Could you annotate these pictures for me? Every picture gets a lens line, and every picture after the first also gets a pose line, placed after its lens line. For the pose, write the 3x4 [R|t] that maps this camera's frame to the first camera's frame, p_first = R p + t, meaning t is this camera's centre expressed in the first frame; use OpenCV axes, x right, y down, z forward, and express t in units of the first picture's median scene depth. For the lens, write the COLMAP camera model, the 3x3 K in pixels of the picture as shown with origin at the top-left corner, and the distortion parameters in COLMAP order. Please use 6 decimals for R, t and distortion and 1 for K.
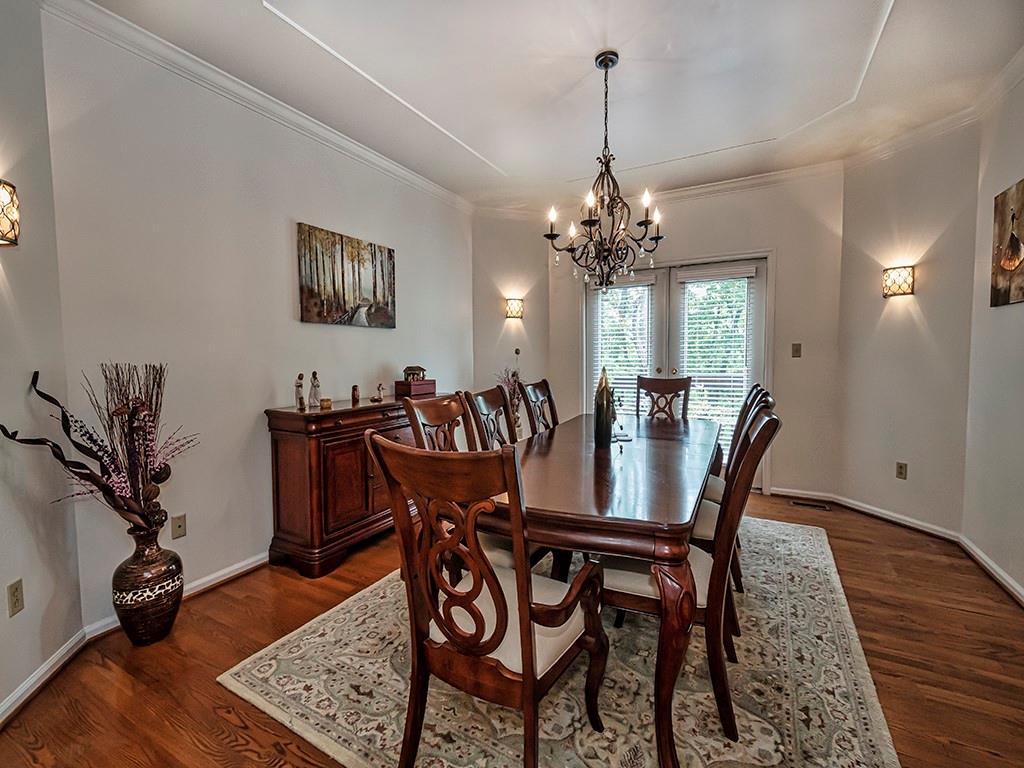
lens RADIAL K [[449.2, 0, 511.8], [0, 449.2, 378.5], [0, 0, 1]] dist [0.001002, -0.000084]
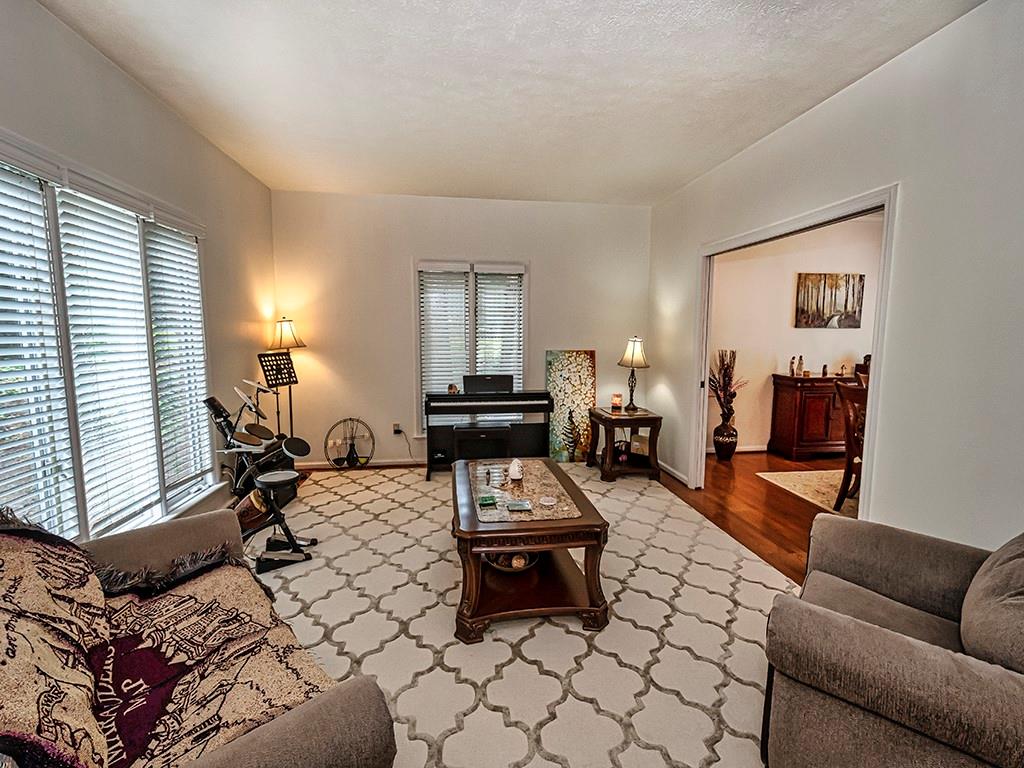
lens RADIAL K [[449.2, 0, 511.8], [0, 449.2, 378.5], [0, 0, 1]] dist [0.001002, -0.000084]
pose [[0.596637, 0.089794, -0.797472, 0.310384], [-0.050819, 0.995954, 0.074121, 0.001723], [0.800900, -0.003696, 0.598786, -0.993417]]
